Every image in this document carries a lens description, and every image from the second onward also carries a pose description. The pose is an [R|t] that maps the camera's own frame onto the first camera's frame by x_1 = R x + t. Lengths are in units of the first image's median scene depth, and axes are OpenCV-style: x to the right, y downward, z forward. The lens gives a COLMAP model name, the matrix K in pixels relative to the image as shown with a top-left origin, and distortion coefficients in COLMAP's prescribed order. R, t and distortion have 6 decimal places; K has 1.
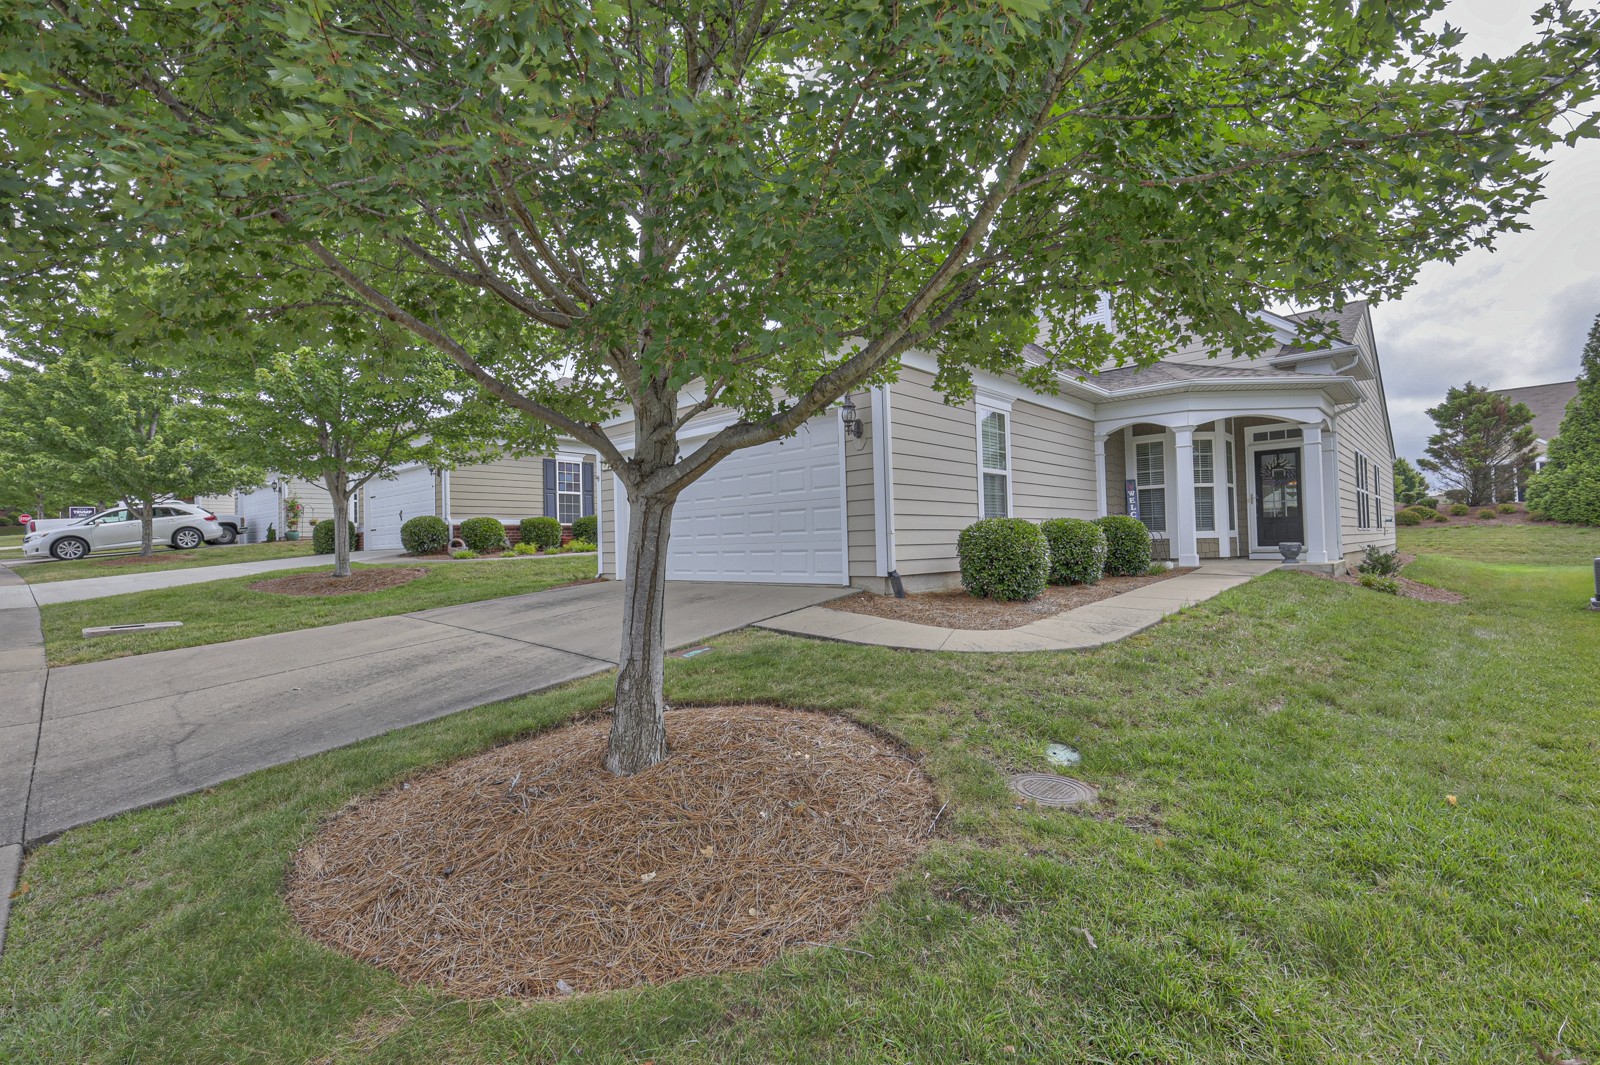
lens RADIAL K [[702.1, 0, 789.2], [0, 702.1, 529.5], [0, 0, 1]] dist [-0.001847, 0.001154]
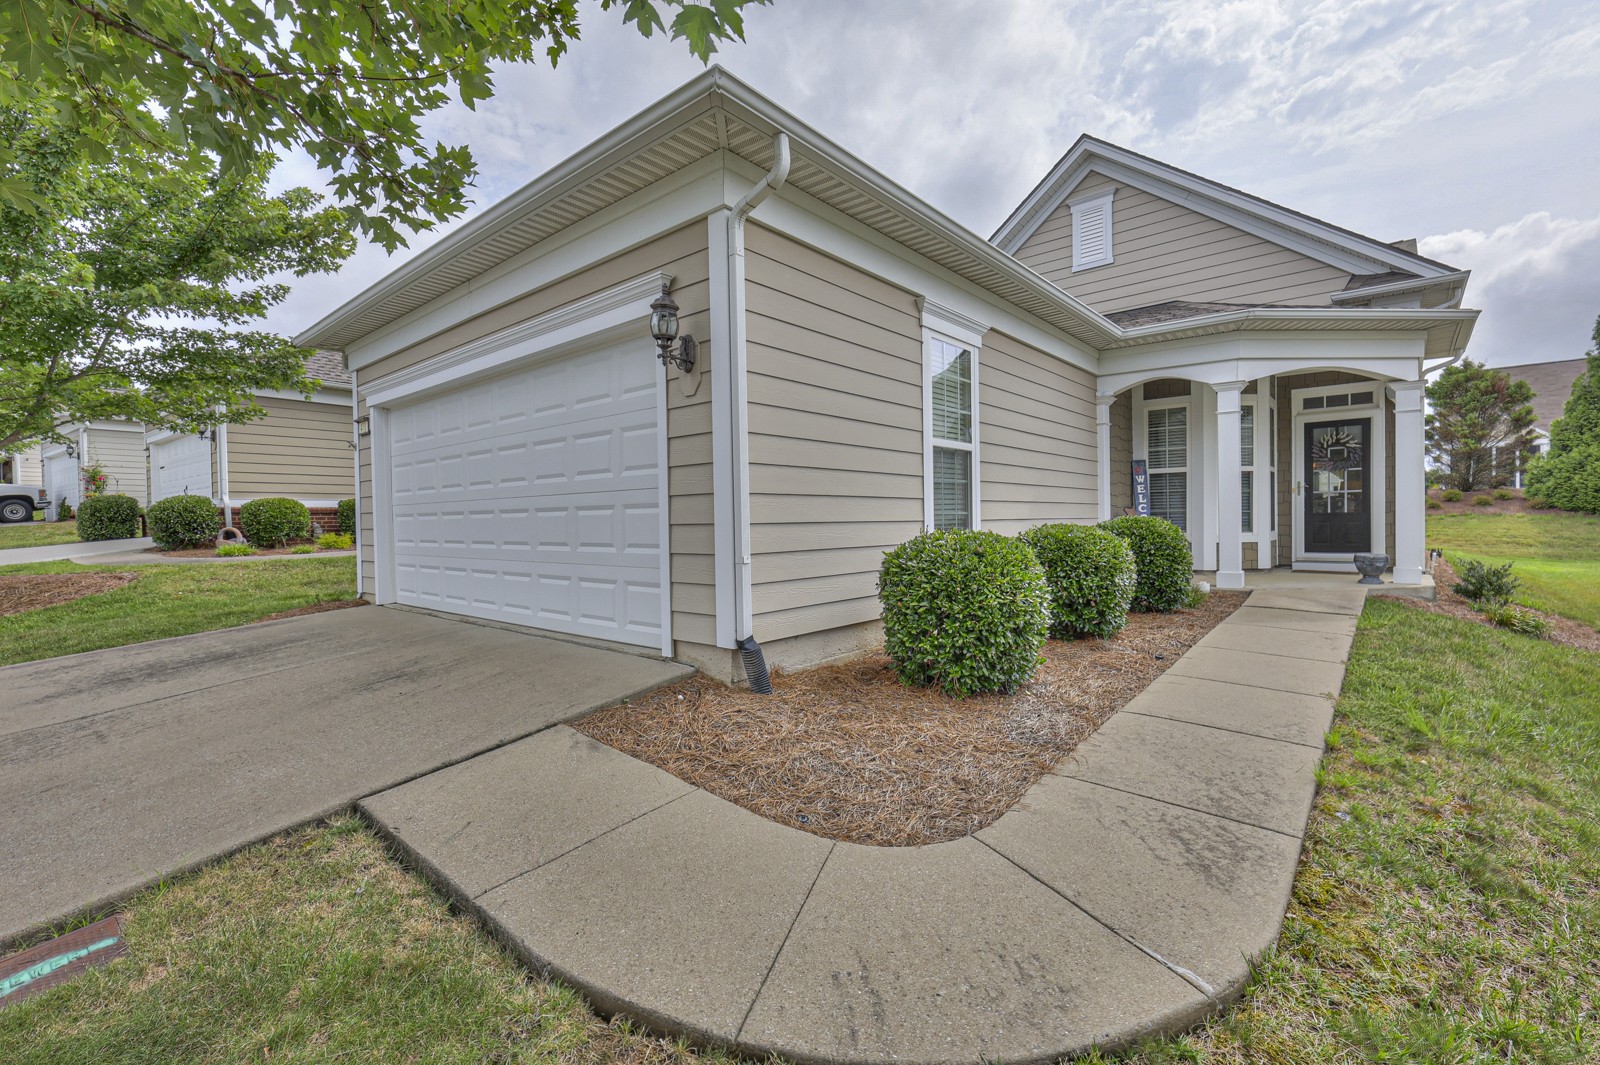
lens RADIAL K [[702.1, 0, 797.6], [0, 702.1, 528.5], [0, 0, 1]] dist [-0.001847, 0.001154]
pose [[0.998210, 0.007611, 0.059314, 0.091857], [-0.009781, 0.999290, 0.036380, -0.022679], [-0.058995, -0.036895, 0.997576, 0.297345]]
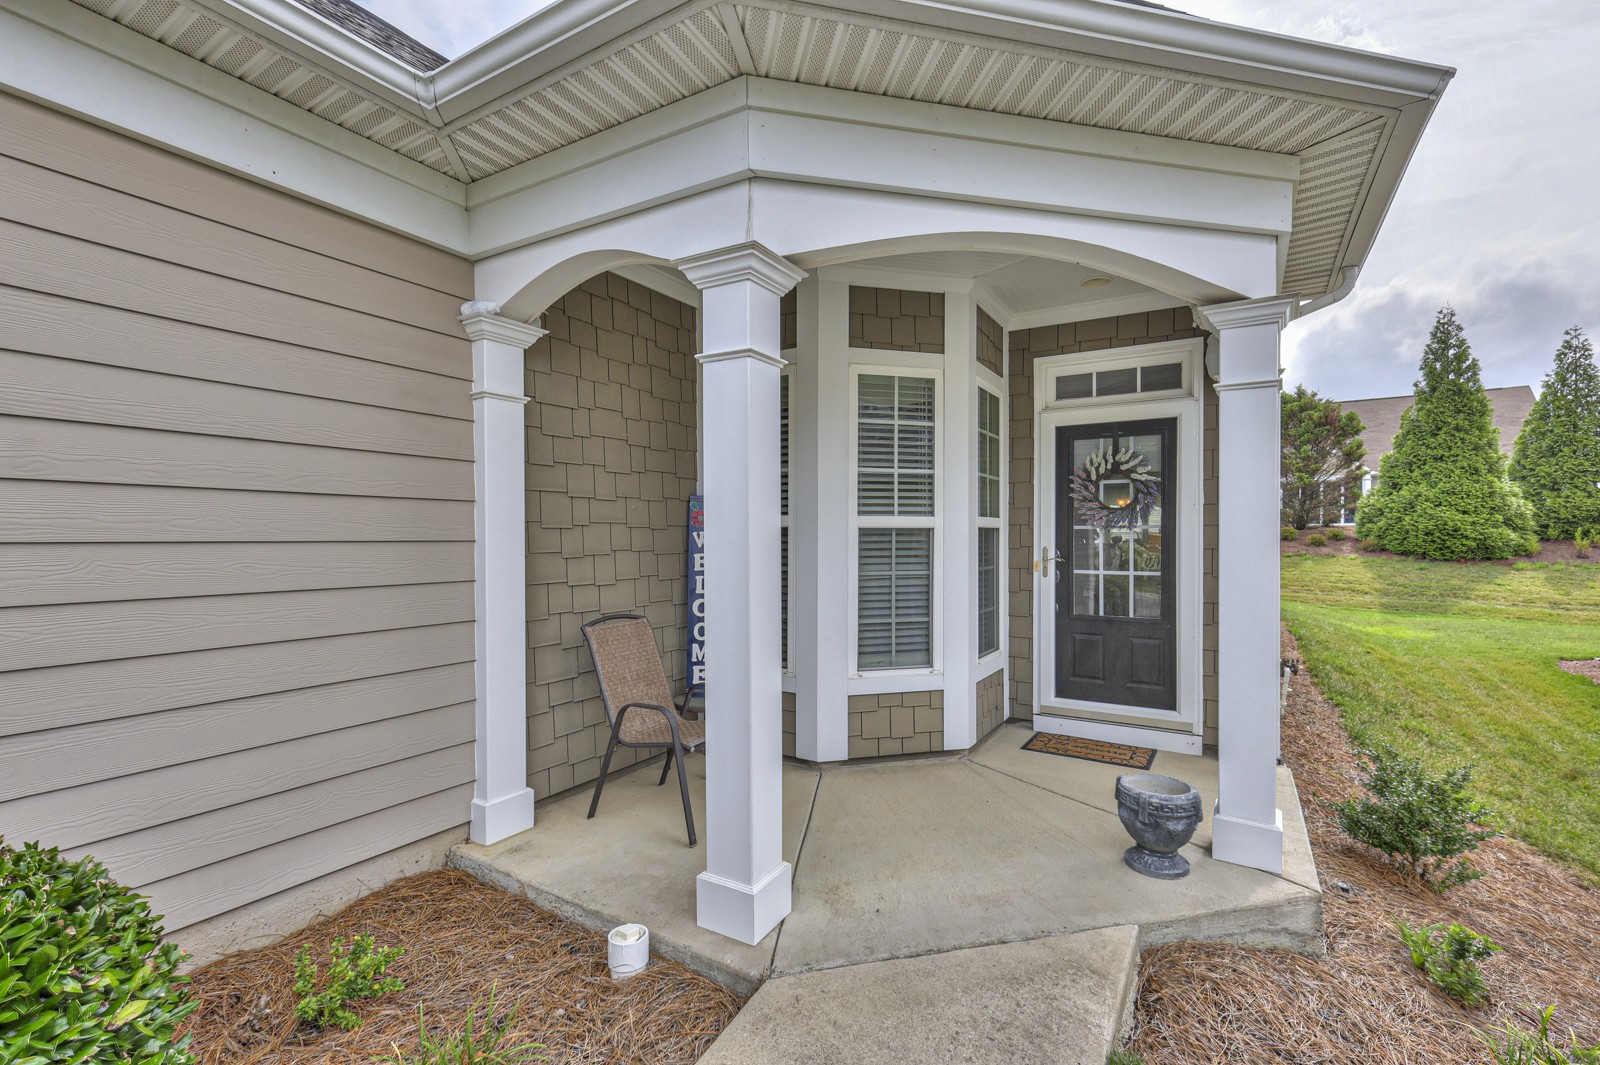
lens RADIAL K [[702.1, 0, 808.2], [0, 702.1, 532.4], [0, 0, 1]] dist [-0.001847, 0.001154]
pose [[0.975723, 0.025050, 0.217572, 0.468959], [-0.029328, 0.999434, 0.016453, -0.060840], [-0.217037, -0.022434, 0.975906, 0.686227]]
